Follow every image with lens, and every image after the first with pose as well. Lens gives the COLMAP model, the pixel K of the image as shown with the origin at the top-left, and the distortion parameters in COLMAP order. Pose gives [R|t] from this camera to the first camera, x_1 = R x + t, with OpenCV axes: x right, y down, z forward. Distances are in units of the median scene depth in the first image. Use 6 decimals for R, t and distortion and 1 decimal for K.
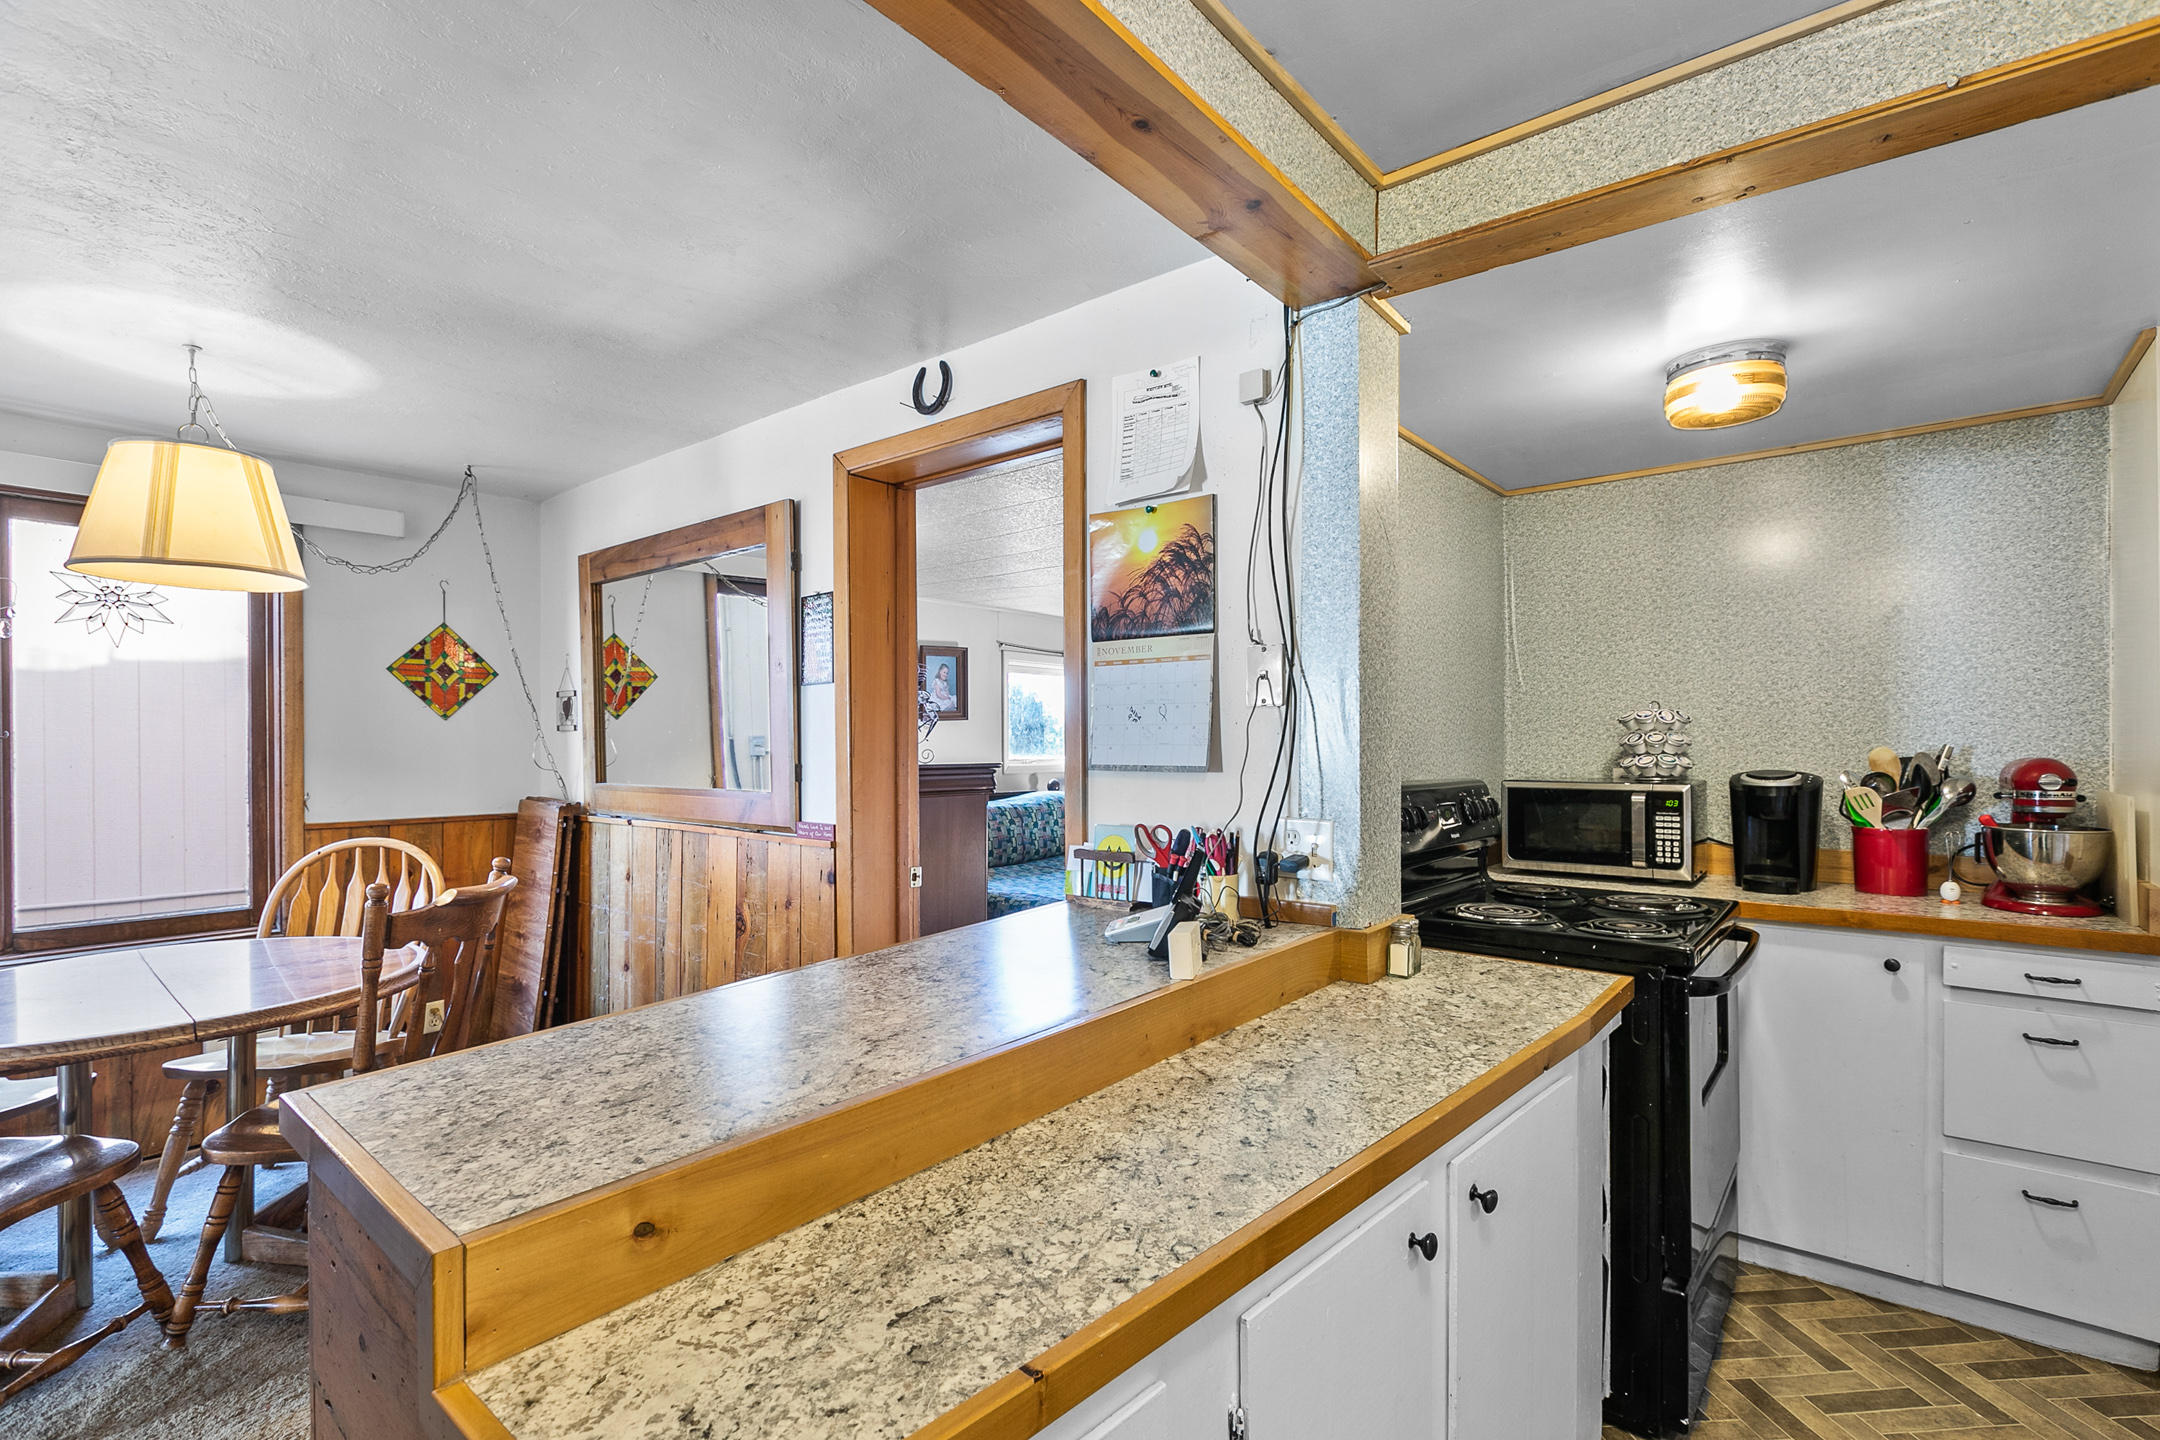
lens RADIAL K [[972.1, 0, 1064.2], [0, 972.1, 739.2], [0, 0, 1]] dist [0.005905, -0.002969]
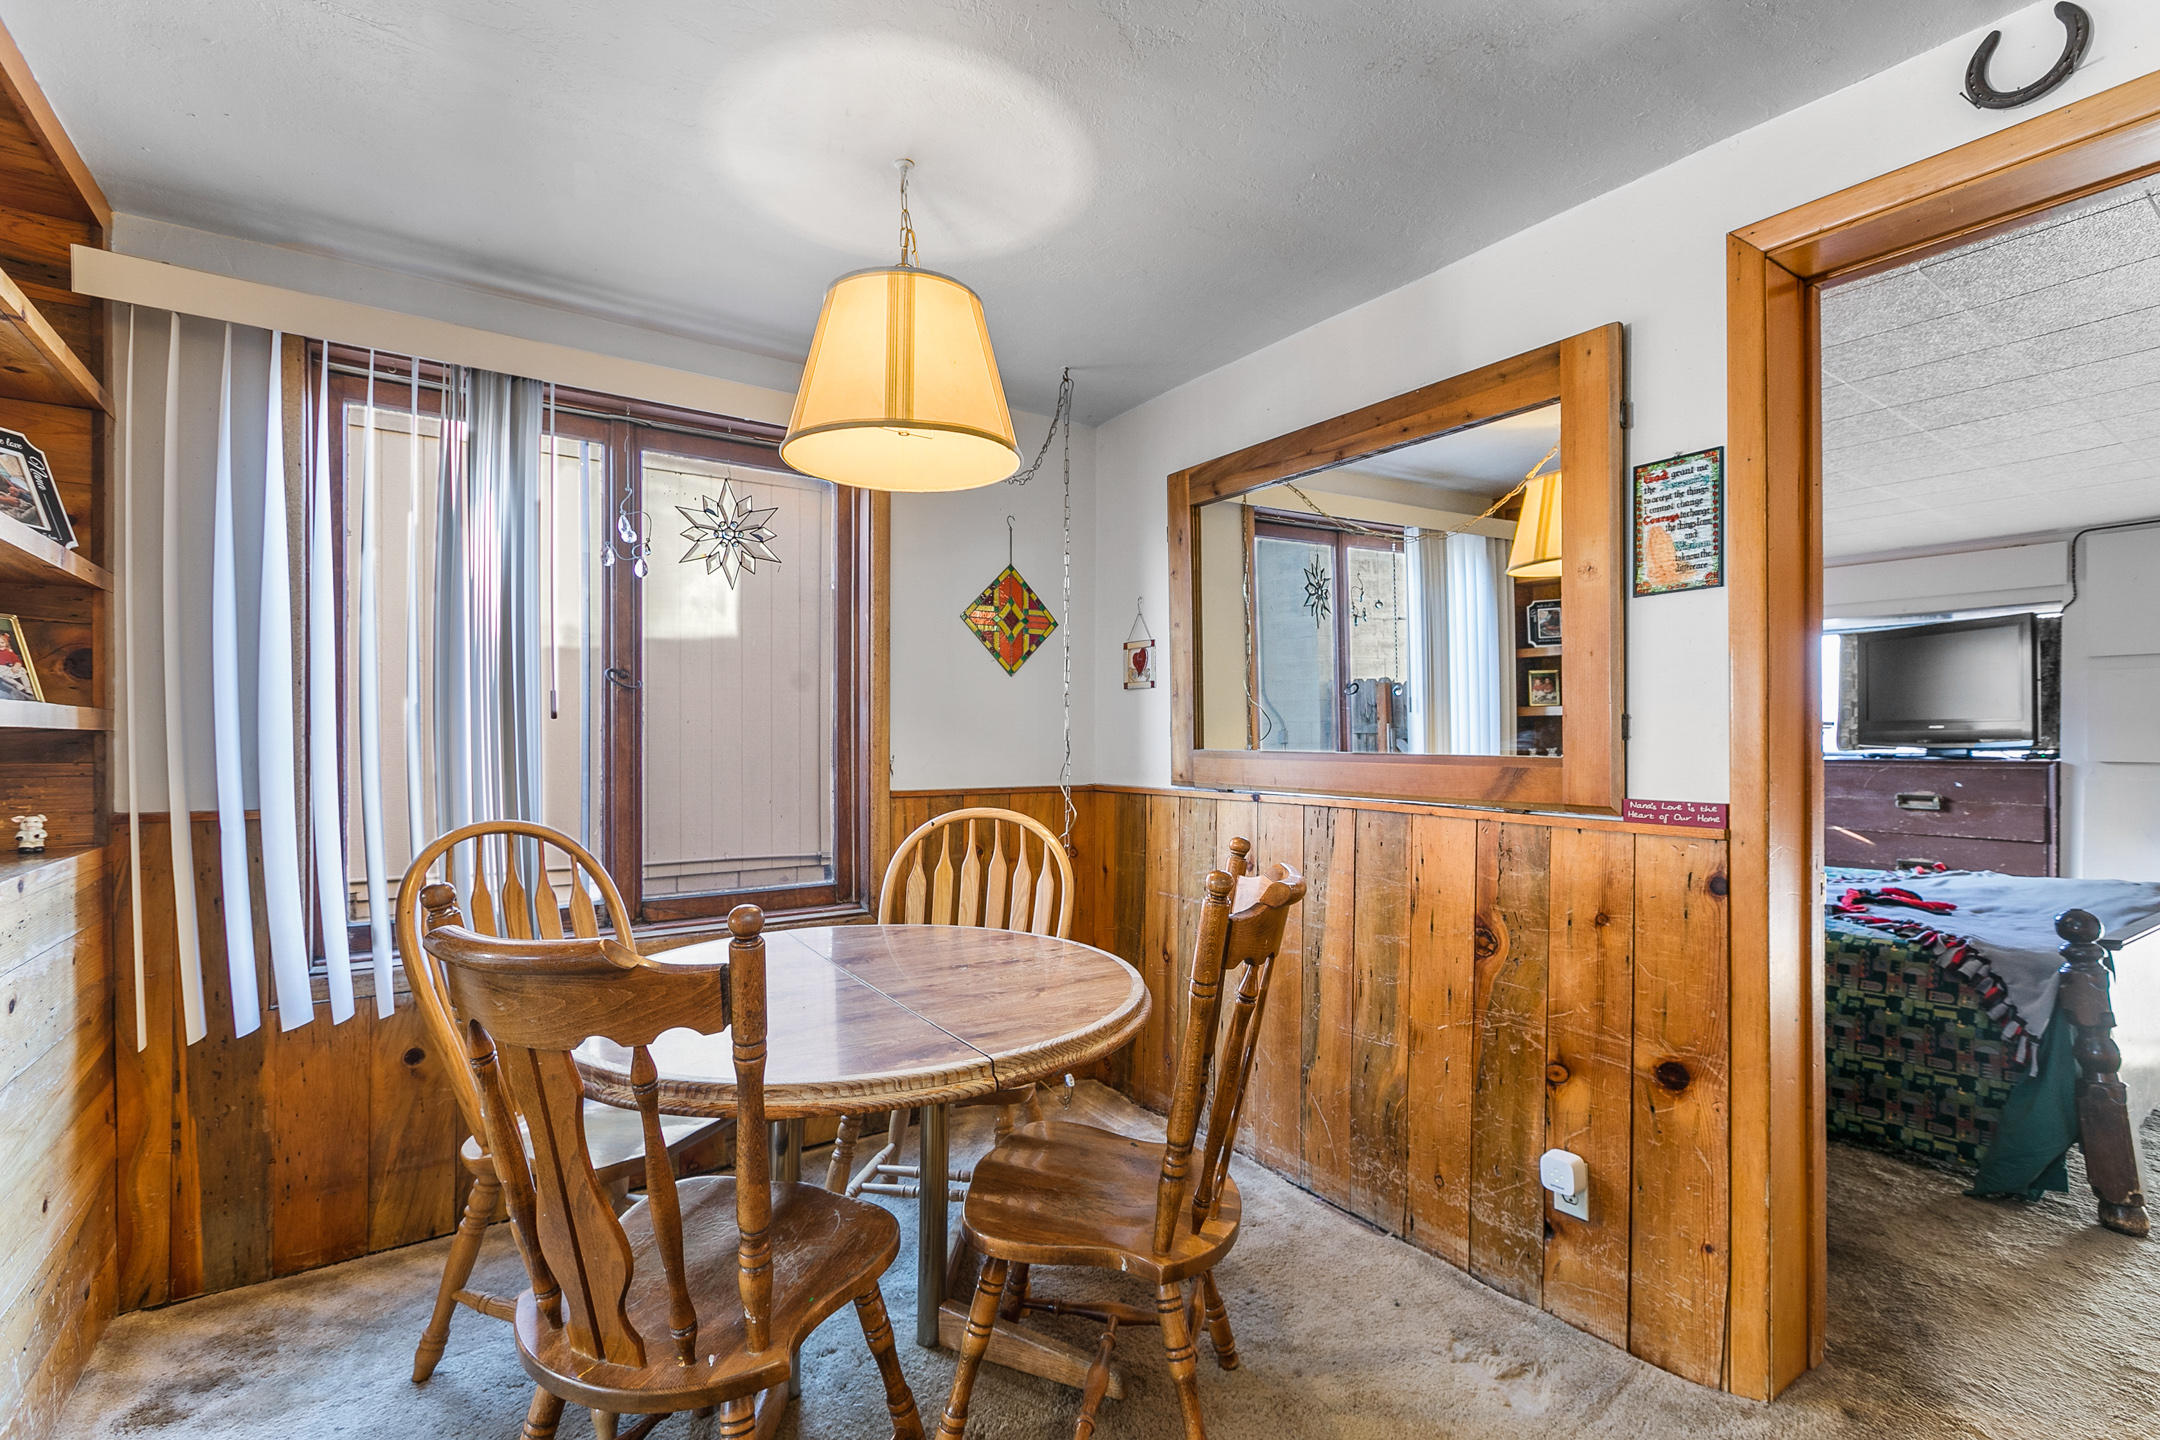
lens RADIAL K [[972.1, 0, 1086.3], [0, 972.1, 728.1], [0, 0, 1]] dist [0.005905, -0.002969]
pose [[0.961939, 0.002967, -0.273250, -0.556292], [-0.003873, 0.999989, -0.002775, 0.048112], [0.273238, 0.003727, 0.961939, 0.305610]]
